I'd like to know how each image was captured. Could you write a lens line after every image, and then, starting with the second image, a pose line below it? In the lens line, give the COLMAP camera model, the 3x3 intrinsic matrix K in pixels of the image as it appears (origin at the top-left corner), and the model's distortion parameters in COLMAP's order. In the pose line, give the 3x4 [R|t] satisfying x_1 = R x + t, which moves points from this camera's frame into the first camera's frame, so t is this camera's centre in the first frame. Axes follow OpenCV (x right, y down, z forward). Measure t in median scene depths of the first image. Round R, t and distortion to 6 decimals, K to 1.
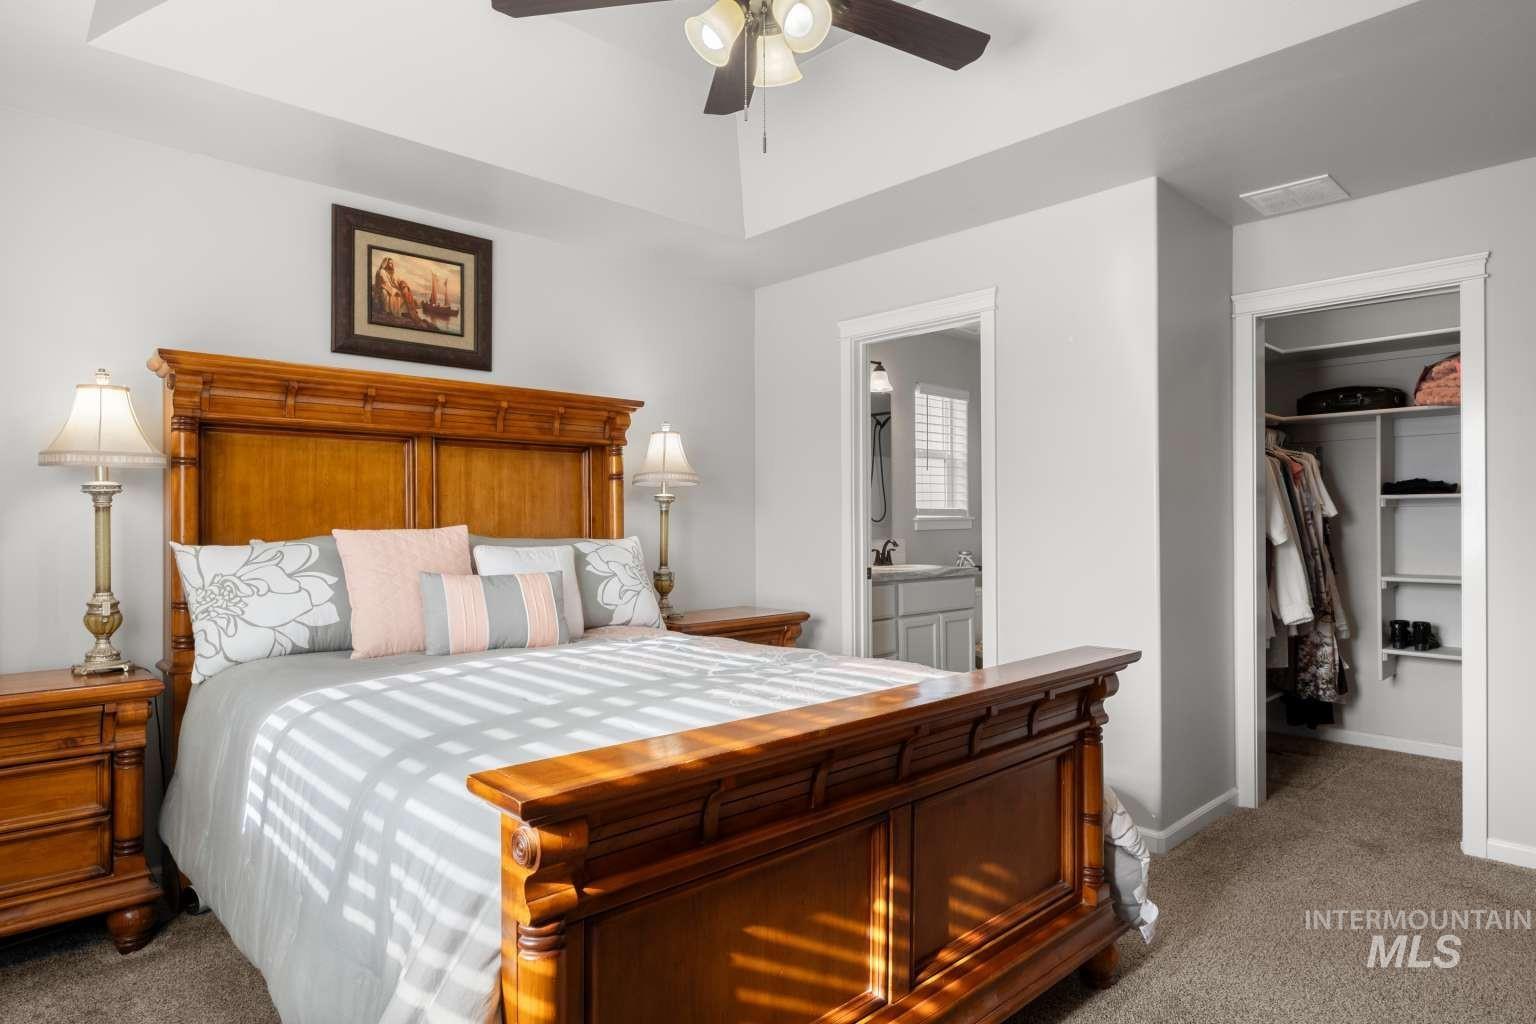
lens RADIAL K [[880.1, 0, 765.9], [0, 880.1, 518.2], [0, 0, 1]] dist [-0.002947, -0.002615]
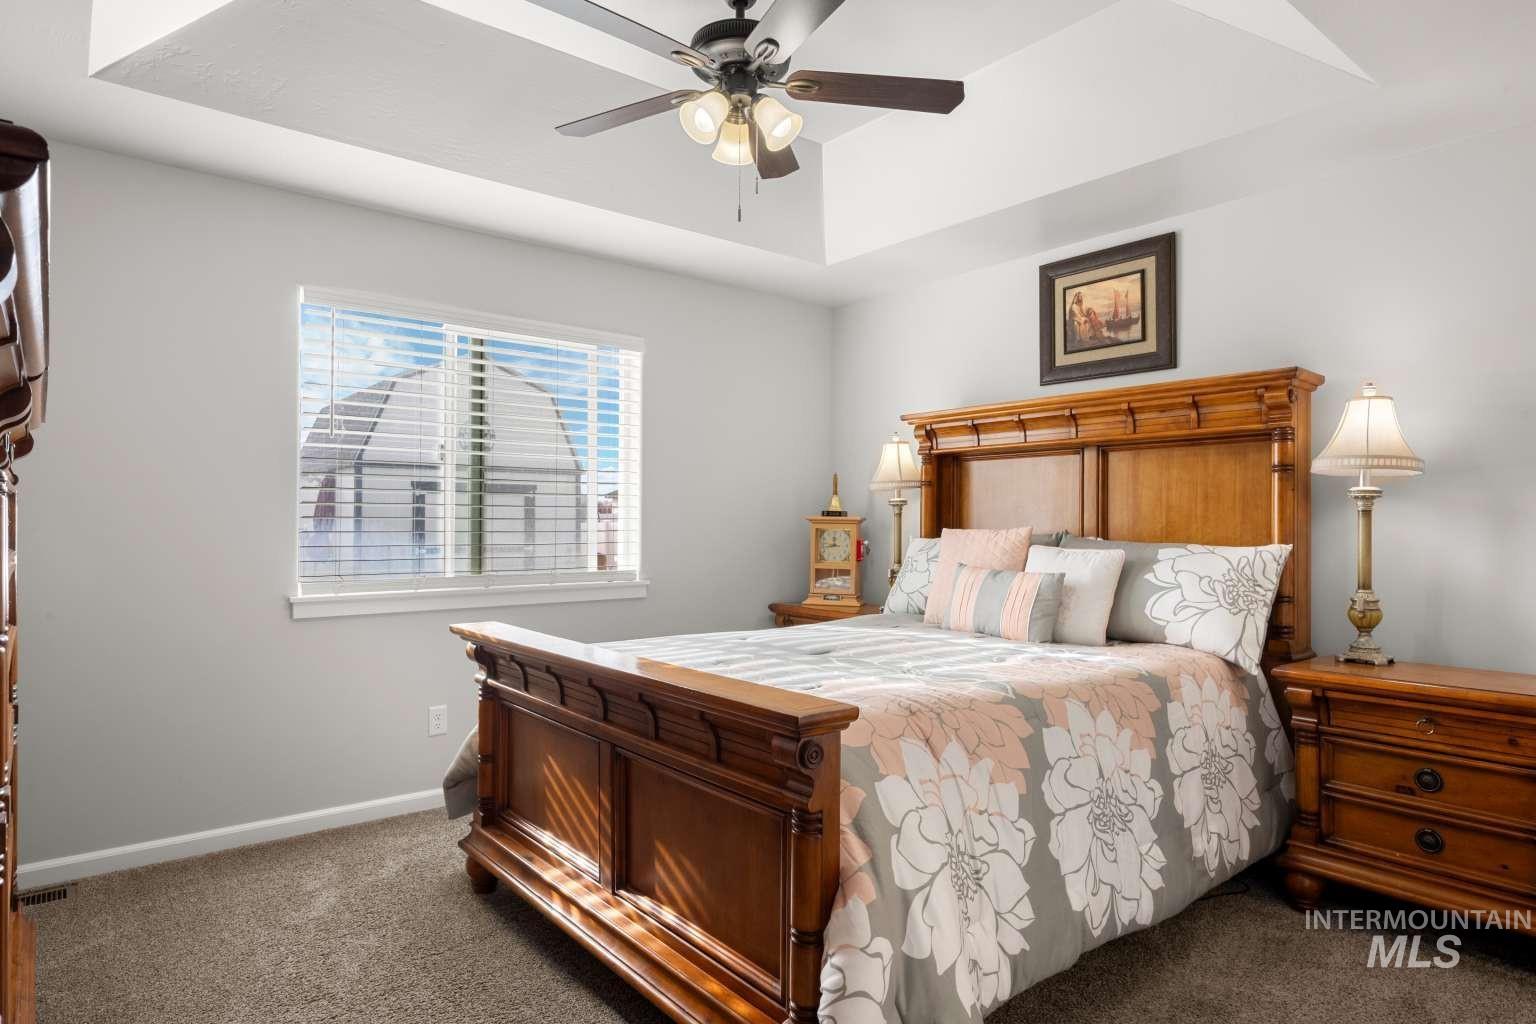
lens RADIAL K [[880.1, 0, 765.2], [0, 880.1, 510.1], [0, 0, 1]] dist [-0.002947, -0.002615]
pose [[-0.075335, -0.010923, -0.997098, 0.690420], [-0.001759, 0.999940, -0.010821, -0.000601], [0.997157, 0.000938, -0.075350, 0.639573]]
